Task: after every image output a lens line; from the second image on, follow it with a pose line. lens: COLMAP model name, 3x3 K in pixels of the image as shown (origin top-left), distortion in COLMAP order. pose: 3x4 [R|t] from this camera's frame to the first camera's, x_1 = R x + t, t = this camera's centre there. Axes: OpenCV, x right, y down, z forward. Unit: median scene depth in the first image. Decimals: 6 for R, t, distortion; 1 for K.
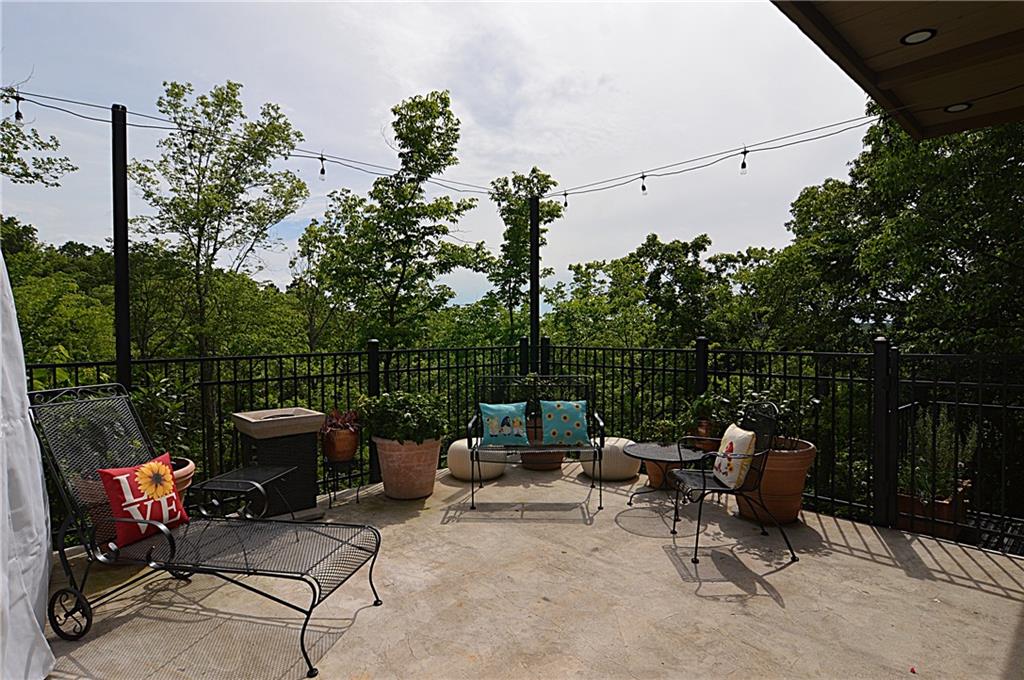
lens RADIAL K [[555.1, 0, 508.1], [0, 555.1, 336.8], [0, 0, 1]] dist [-0.019872, -0.001496]
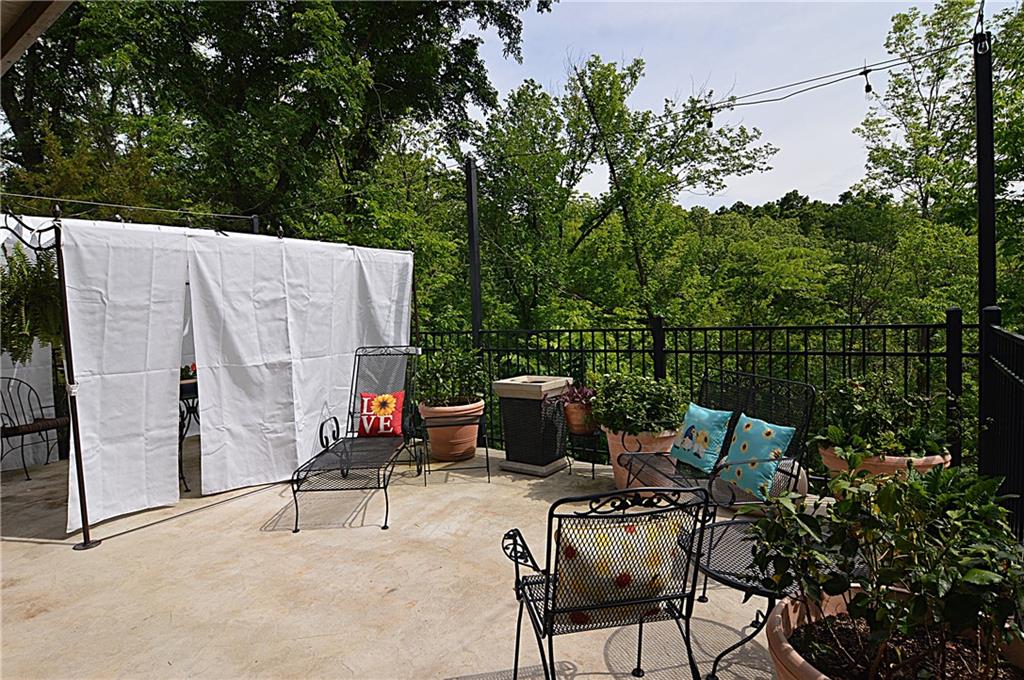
lens RADIAL K [[558.3, 0, 504.4], [0, 558.3, 341.2], [0, 0, 1]] dist [-0.002532, -0.011908]
pose [[0.195600, 0.054661, -0.979159, 0.654318], [0.028761, 0.997696, 0.061441, -0.016515], [0.980262, -0.040179, 0.193577, 0.629292]]
